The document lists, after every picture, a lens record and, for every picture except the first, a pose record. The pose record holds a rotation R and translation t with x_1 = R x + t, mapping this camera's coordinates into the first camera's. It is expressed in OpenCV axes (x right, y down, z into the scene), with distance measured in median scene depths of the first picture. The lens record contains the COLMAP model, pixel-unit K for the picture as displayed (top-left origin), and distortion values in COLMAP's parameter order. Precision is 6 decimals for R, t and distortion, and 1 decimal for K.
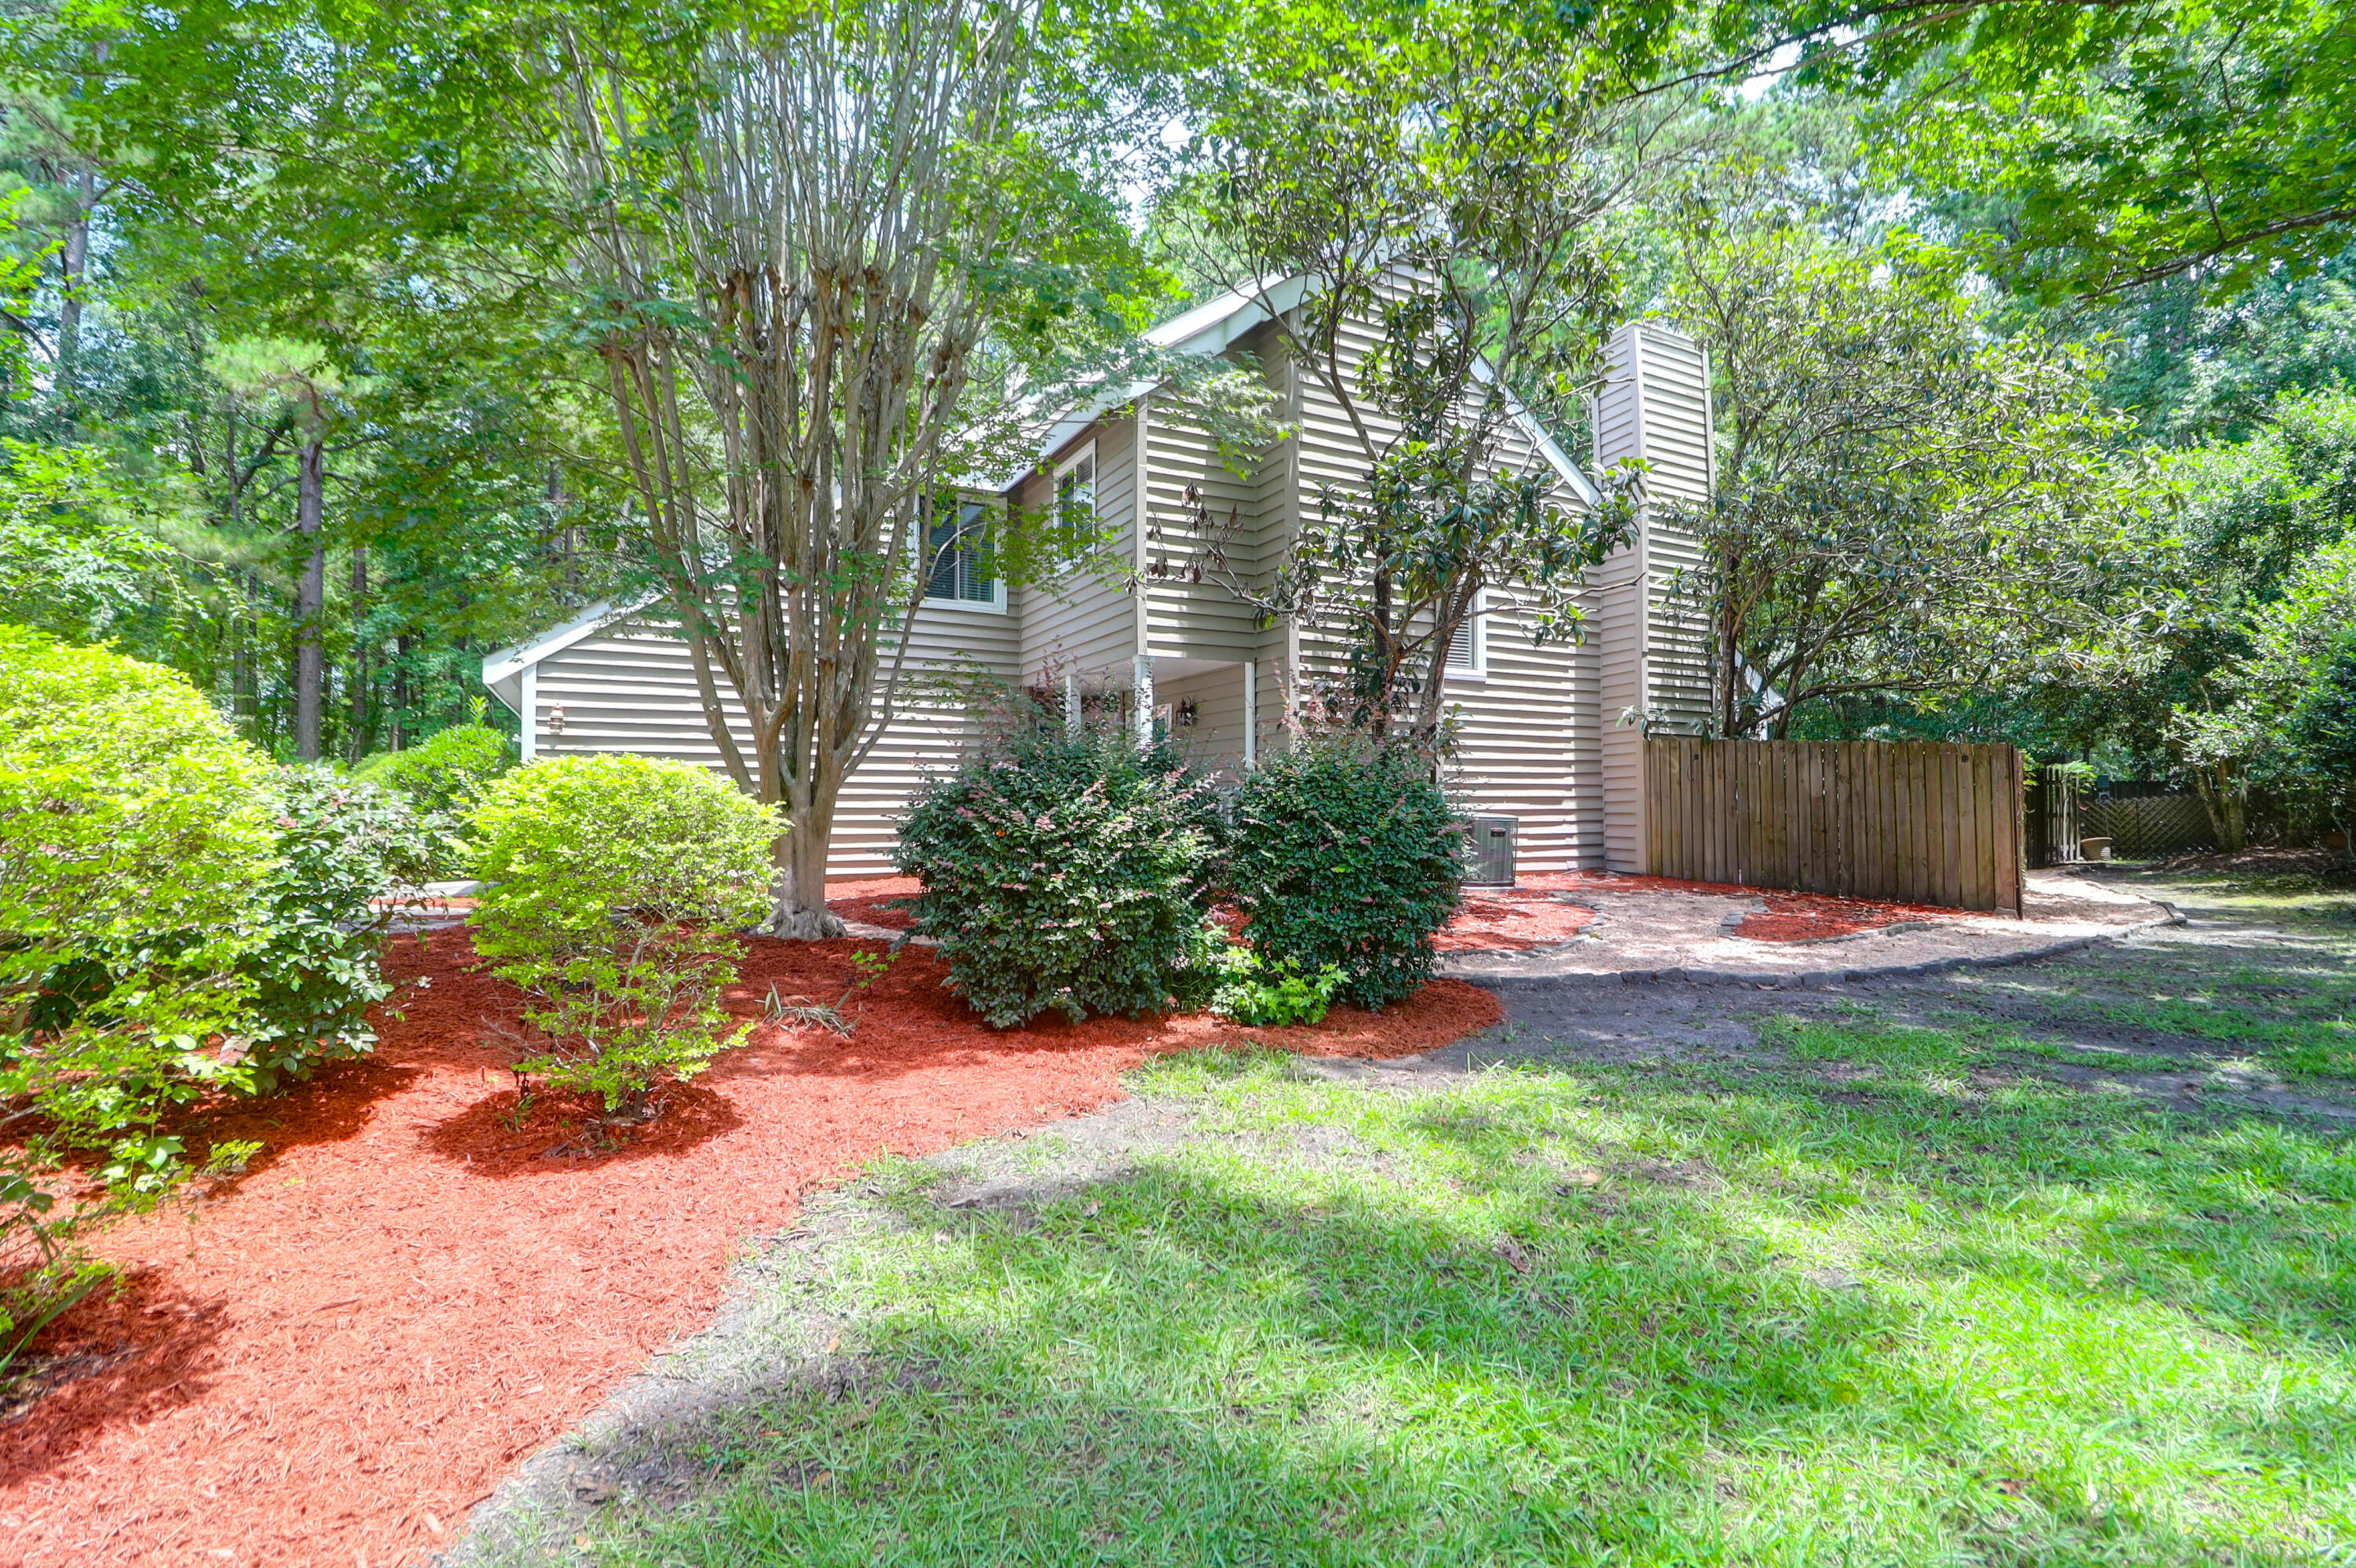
lens RADIAL K [[1094.9, 0, 1182.8], [0, 1094.9, 790.4], [0, 0, 1]] dist [0.001275, 0.000207]
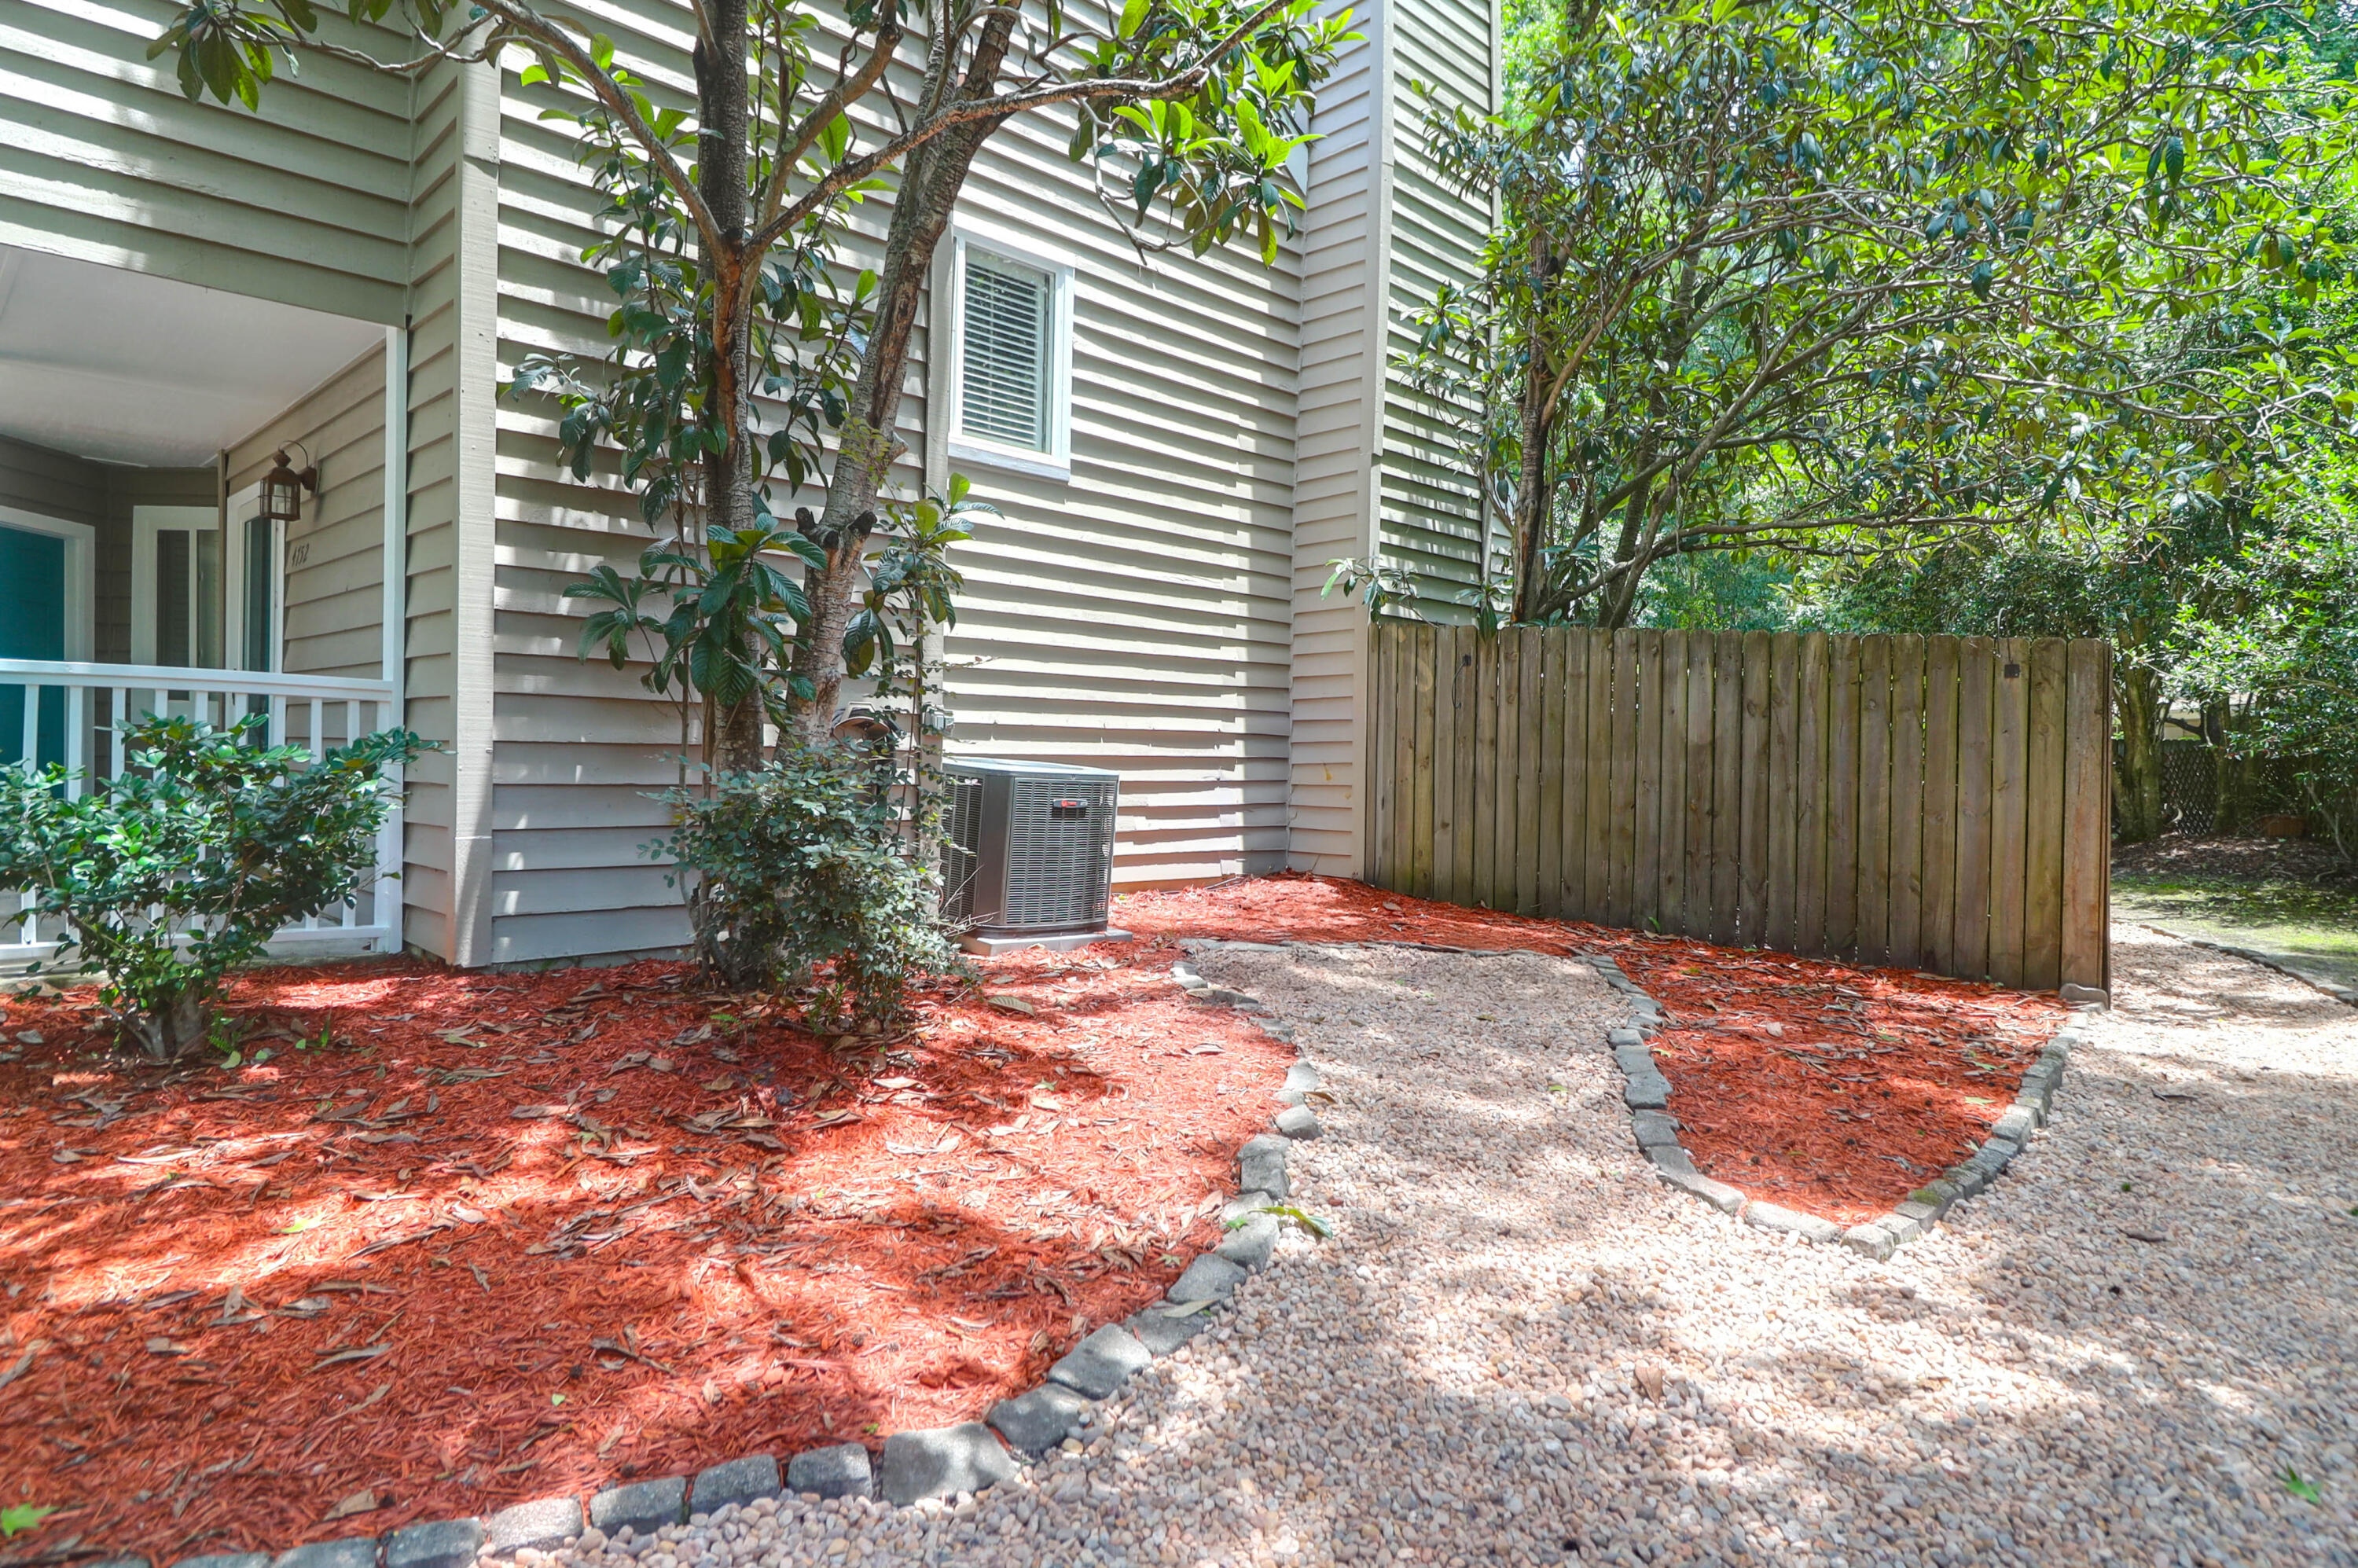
lens RADIAL K [[1356.8, 0, 1179.8], [0, 1356.8, 776.8], [0, 0, 1]] dist [-0.005442, 0.000644]
pose [[0.955110, 0.019687, 0.295597, 0.148313], [-0.029728, 0.999122, 0.029512, 0.008051], [-0.294756, -0.036974, 0.954857, 0.414495]]
